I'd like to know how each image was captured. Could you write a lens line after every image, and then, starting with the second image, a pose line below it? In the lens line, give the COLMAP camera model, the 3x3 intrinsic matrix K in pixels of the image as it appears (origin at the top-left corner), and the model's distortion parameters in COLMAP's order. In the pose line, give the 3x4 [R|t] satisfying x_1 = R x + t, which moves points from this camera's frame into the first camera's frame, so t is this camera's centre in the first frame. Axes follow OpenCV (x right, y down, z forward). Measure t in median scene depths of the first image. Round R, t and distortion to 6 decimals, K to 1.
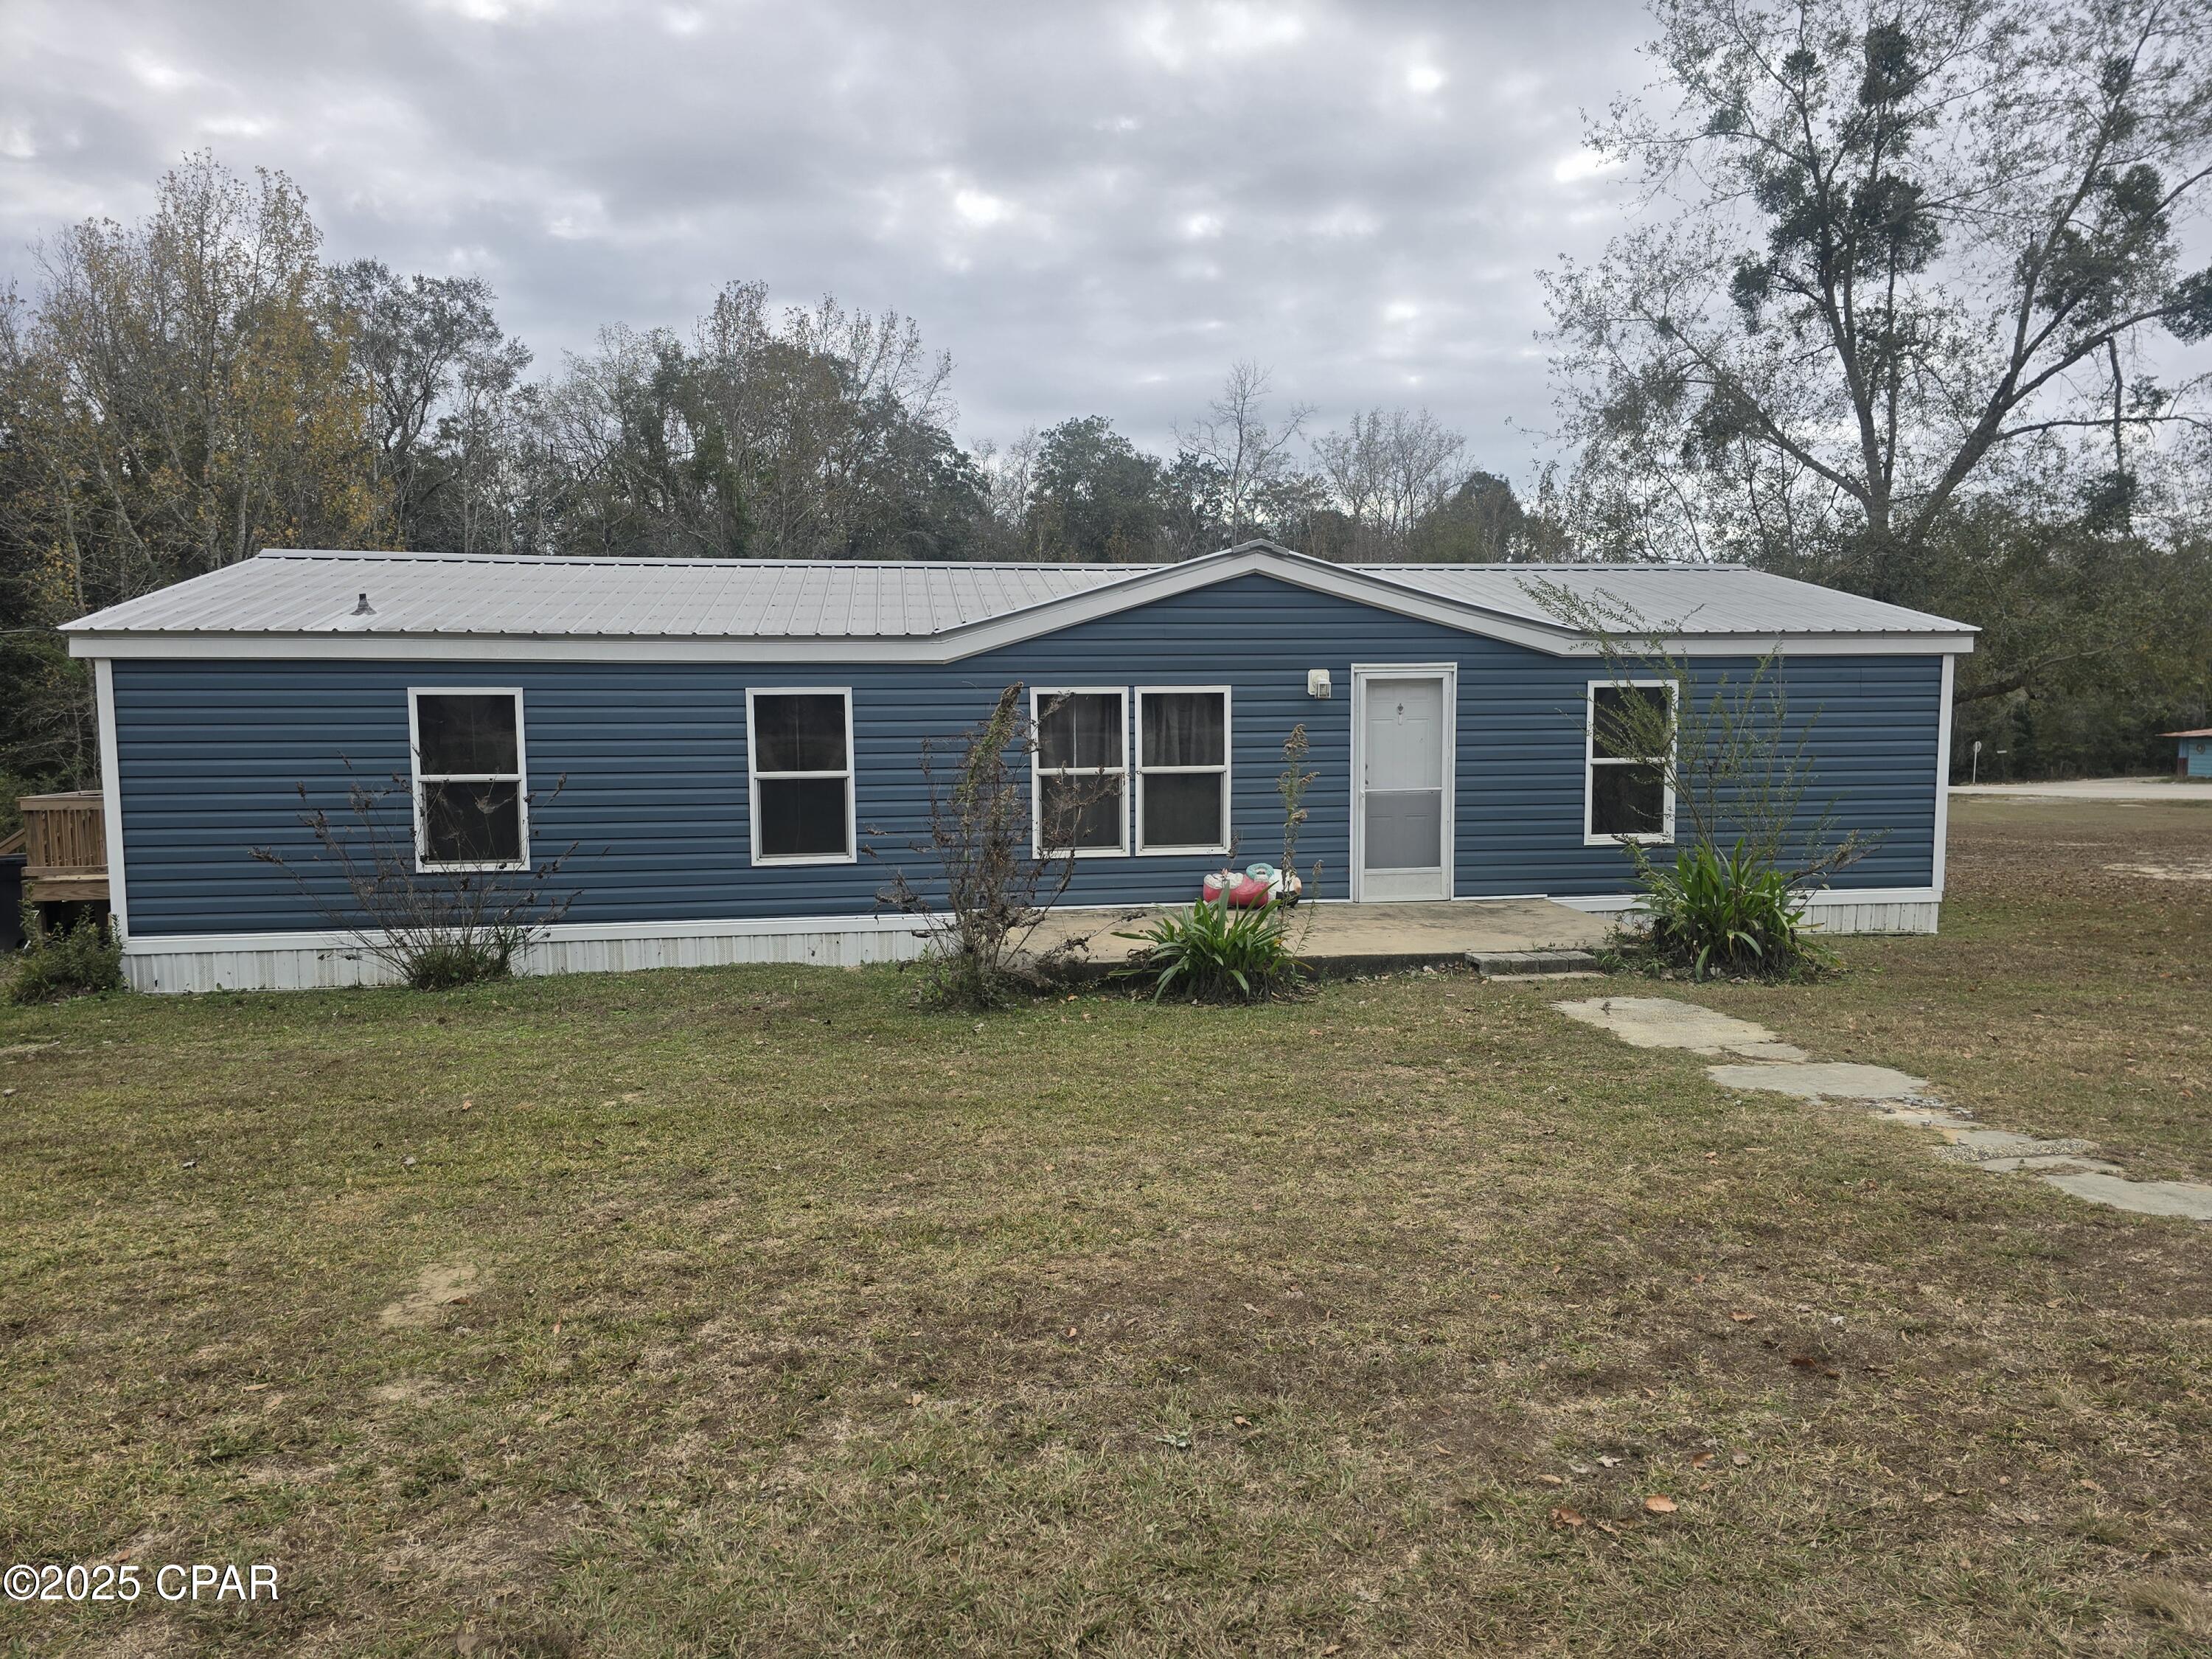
lens RADIAL K [[1480.6, 0, 1109.6], [0, 1480.6, 815.5], [0, 0, 1]] dist [0.045594, -0.003144]
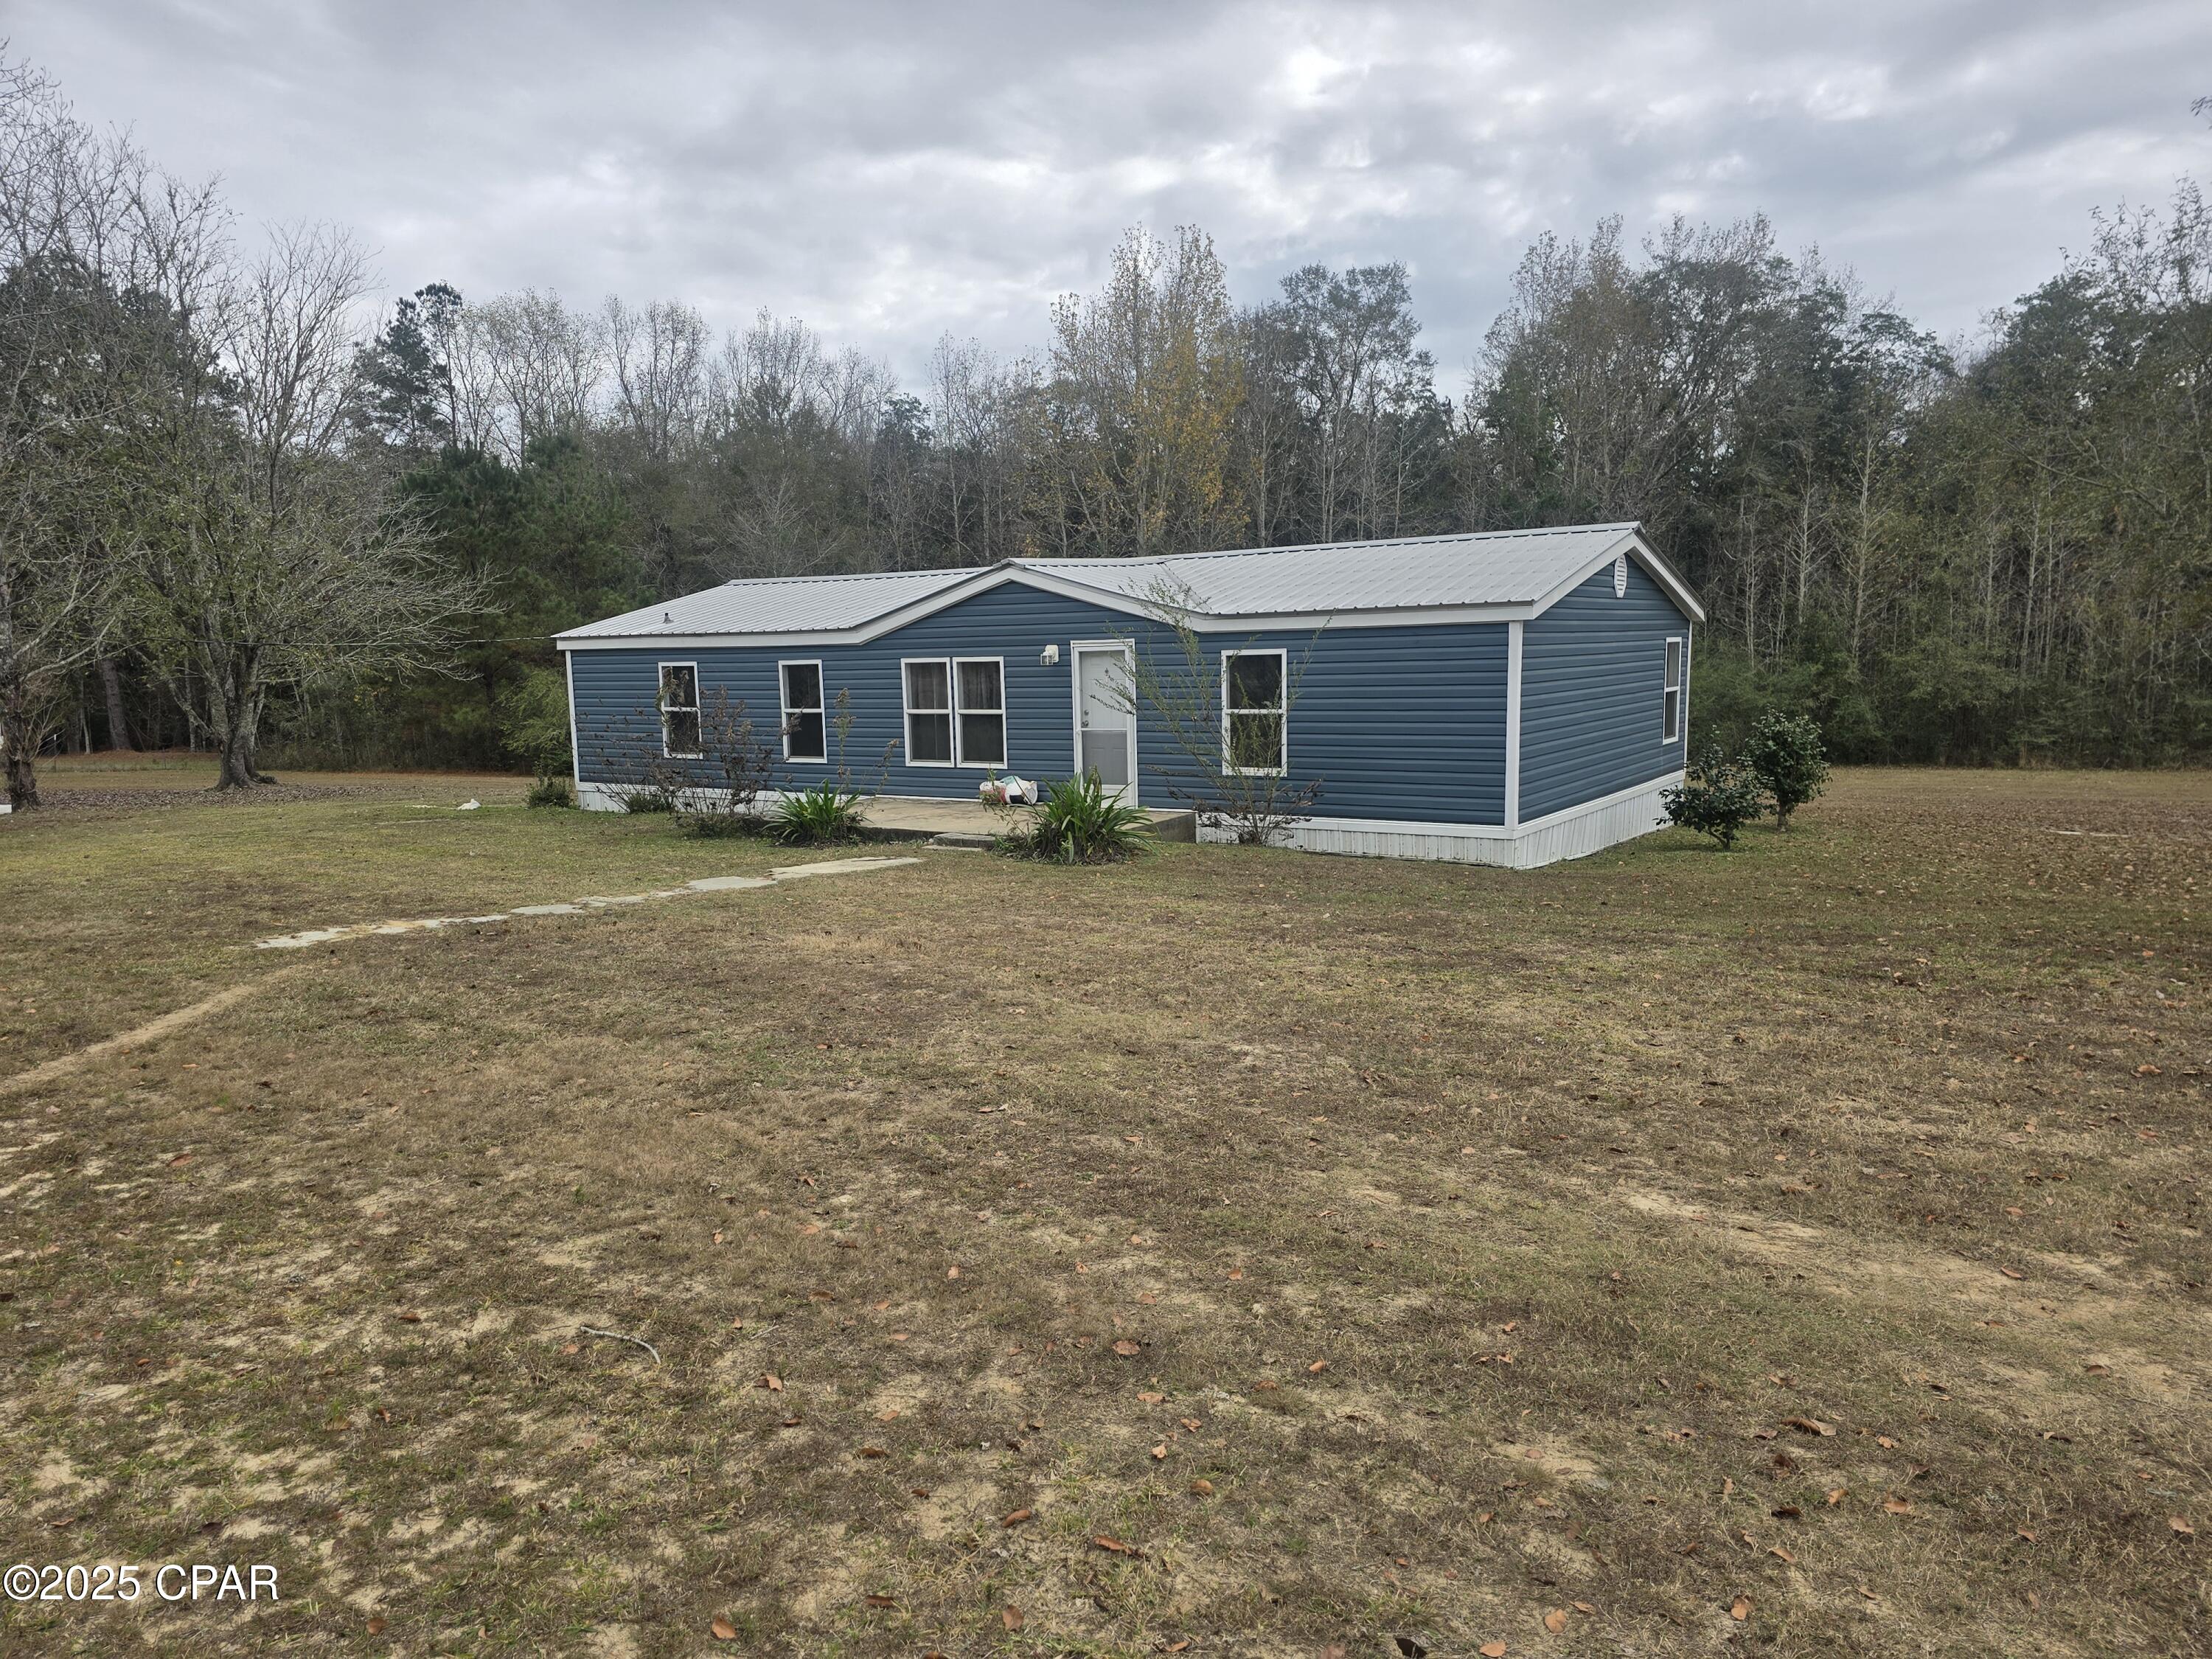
lens RADIAL K [[1521.8, 0, 1106.0], [0, 1521.8, 829.5], [0, 0, 1]] dist [0.108349, -0.096108]
pose [[0.729250, 0.070719, -0.680582, 1.220782], [-0.031132, 0.997044, 0.070245, -0.024664], [0.683538, -0.030038, 0.729296, -0.063345]]
